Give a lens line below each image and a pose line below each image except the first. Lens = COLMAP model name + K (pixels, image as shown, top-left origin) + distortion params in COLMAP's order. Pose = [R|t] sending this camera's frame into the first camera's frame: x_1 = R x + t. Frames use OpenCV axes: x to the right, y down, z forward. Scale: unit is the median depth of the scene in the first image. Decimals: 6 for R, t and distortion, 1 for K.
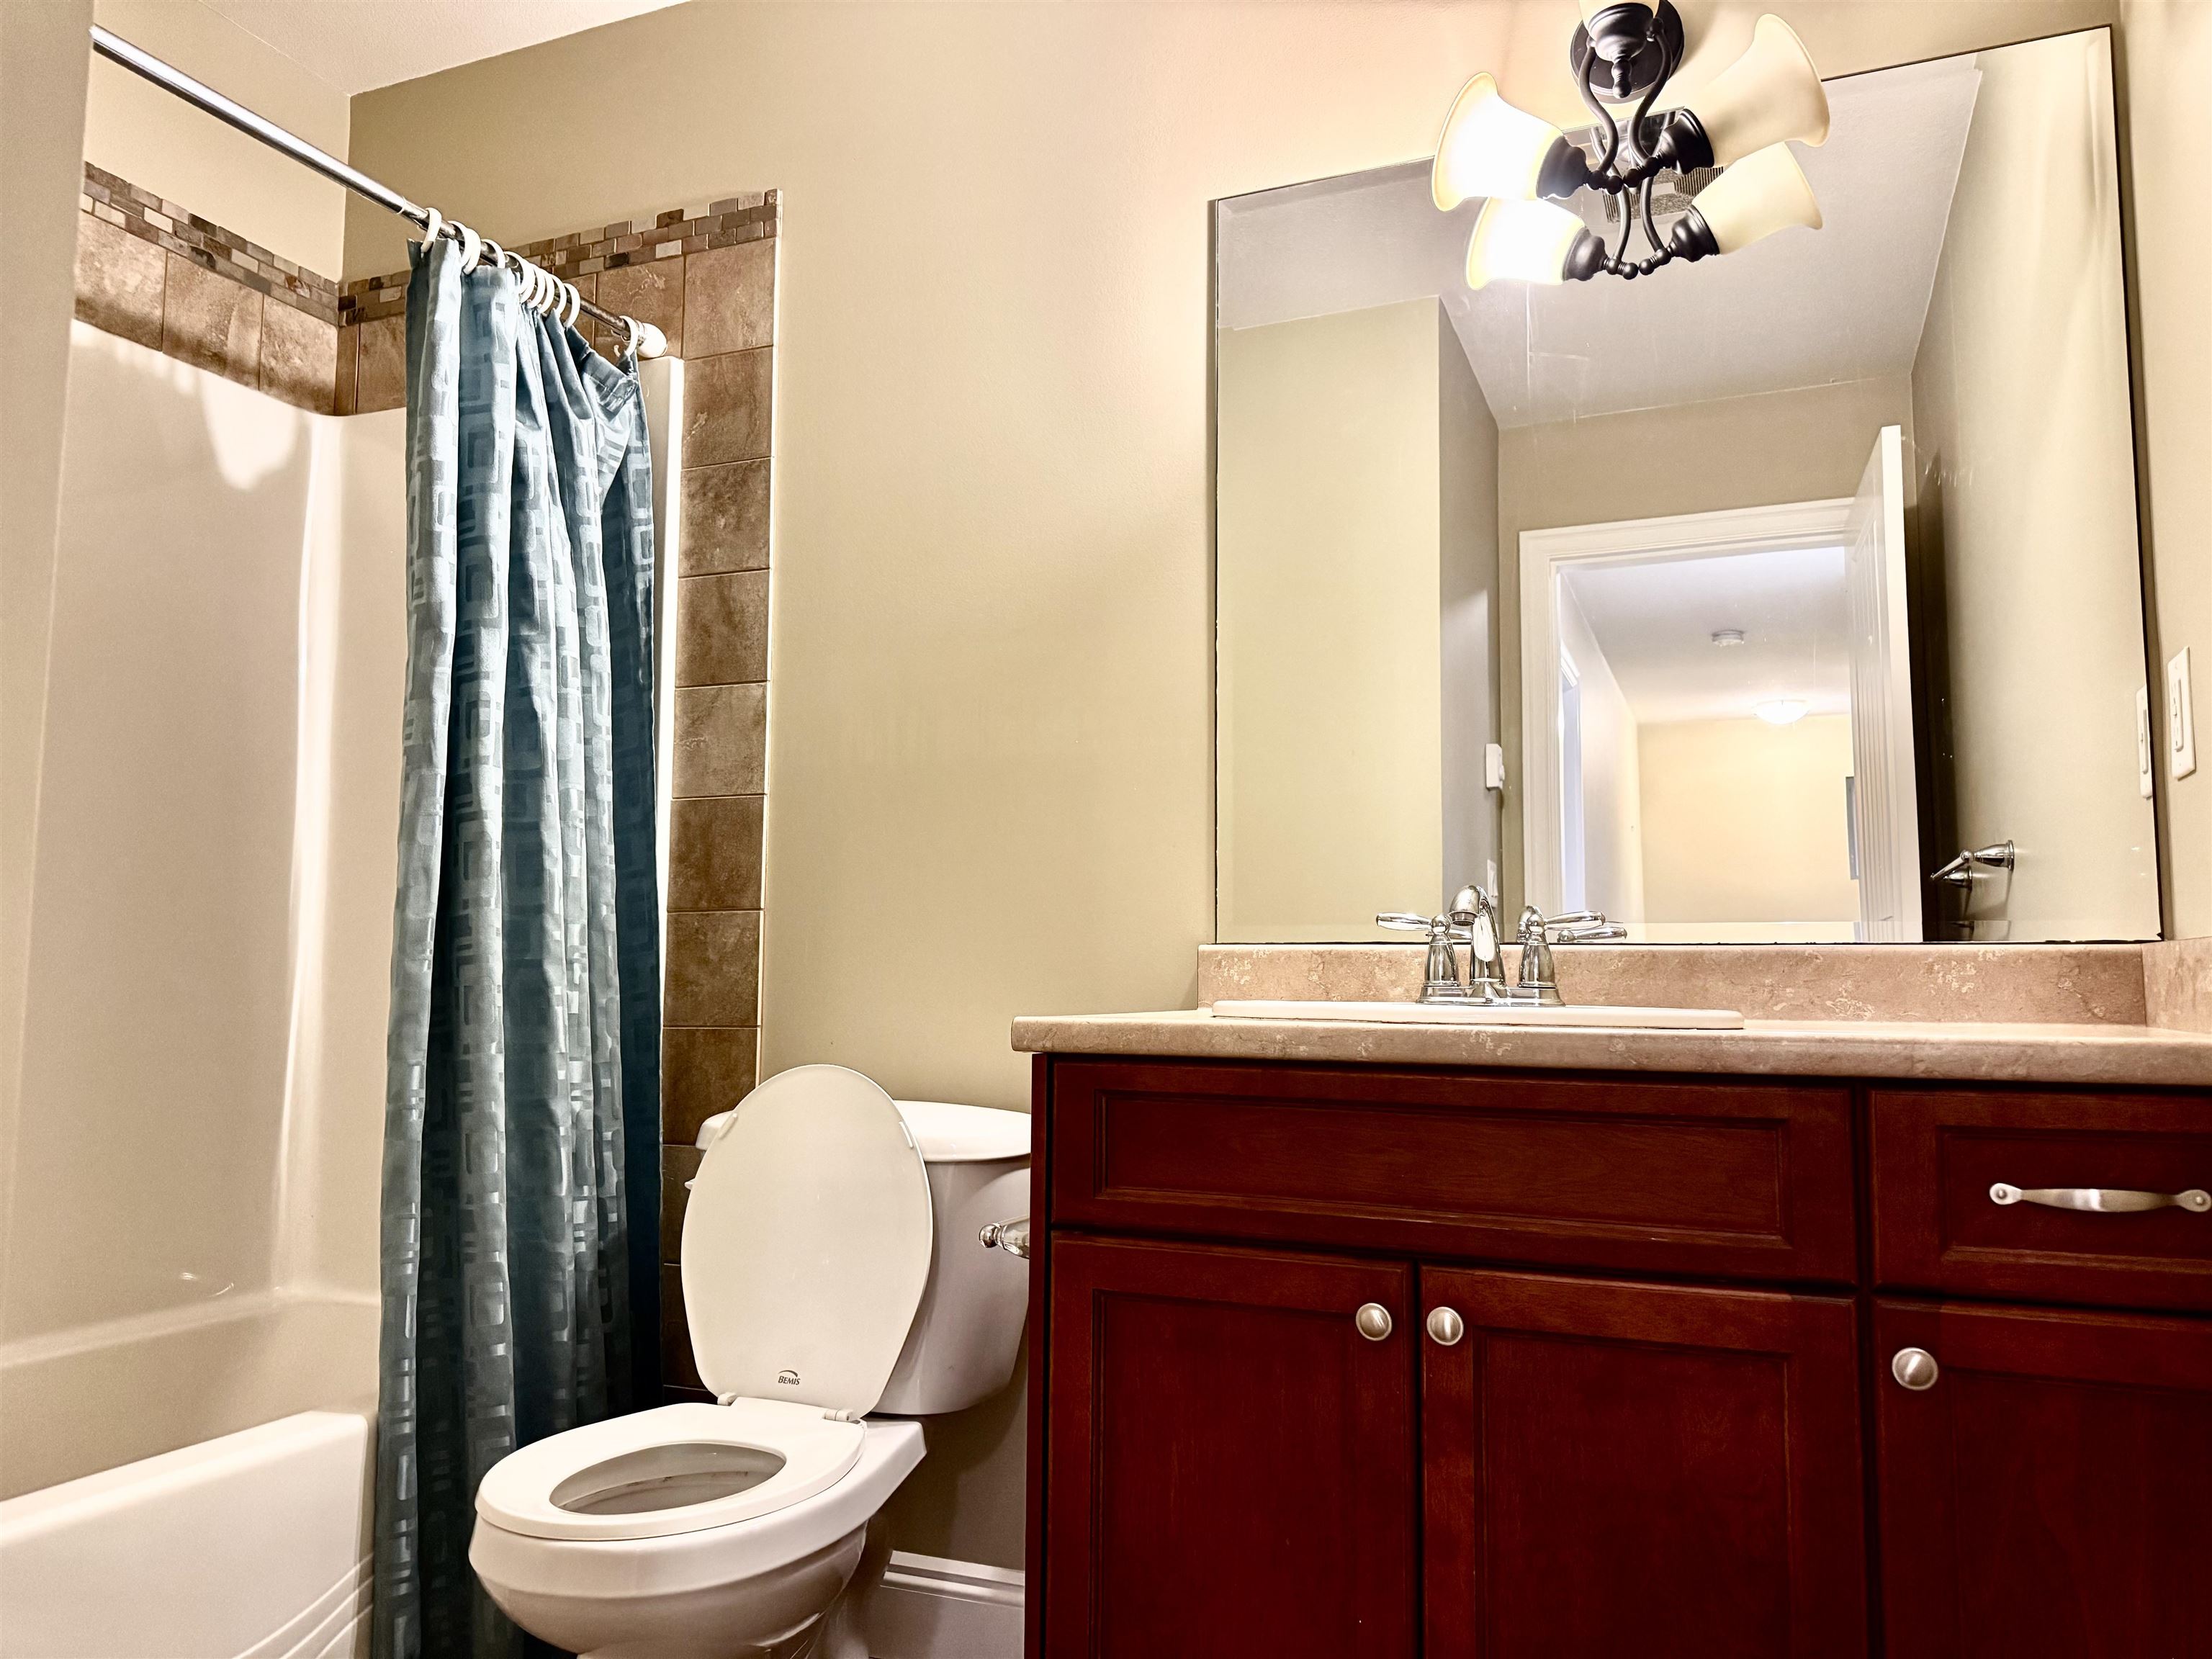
lens RADIAL K [[1548.0, 0, 1109.6], [0, 1548.0, 833.8], [0, 0, 1]] dist [0.073427, -0.094937]
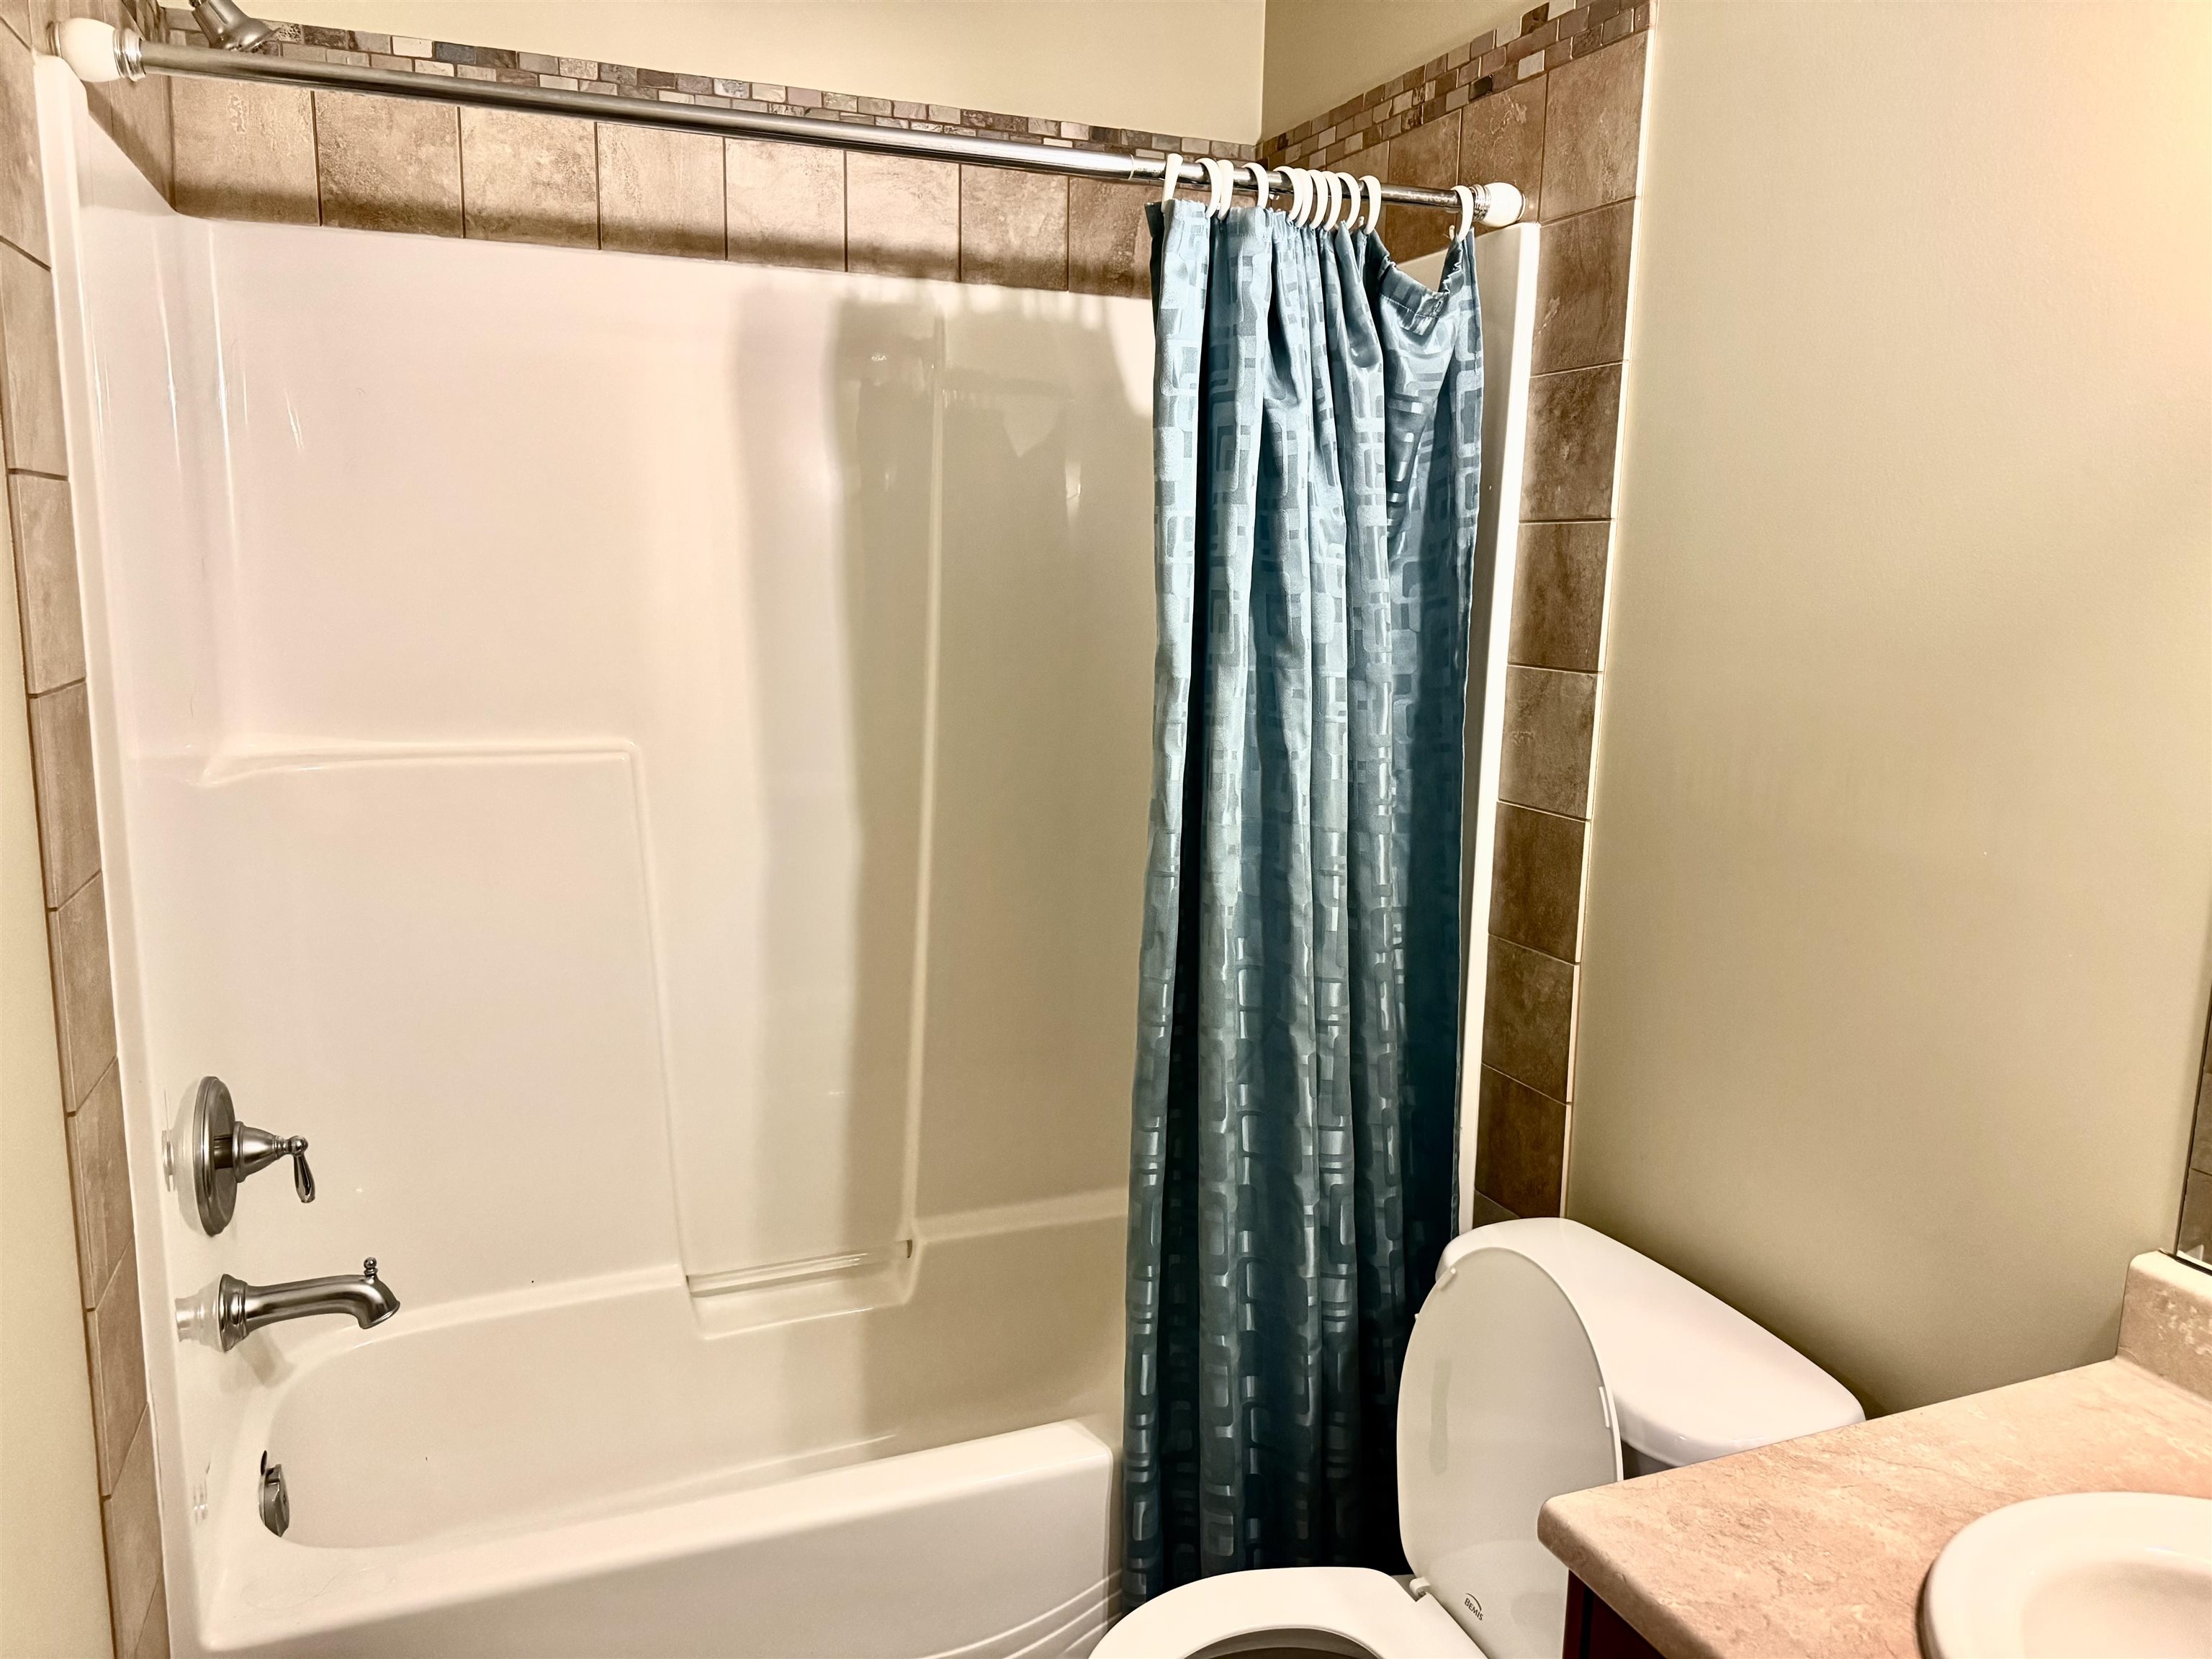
lens RADIAL K [[1548.0, 0, 1109.6], [0, 1548.0, 833.8], [0, 0, 1]] dist [0.073427, -0.094937]
pose [[0.717317, 0.125502, -0.685351, 0.143191], [0.046720, 0.972766, 0.227034, -0.205471], [0.695179, -0.194875, 0.691918, 0.280419]]
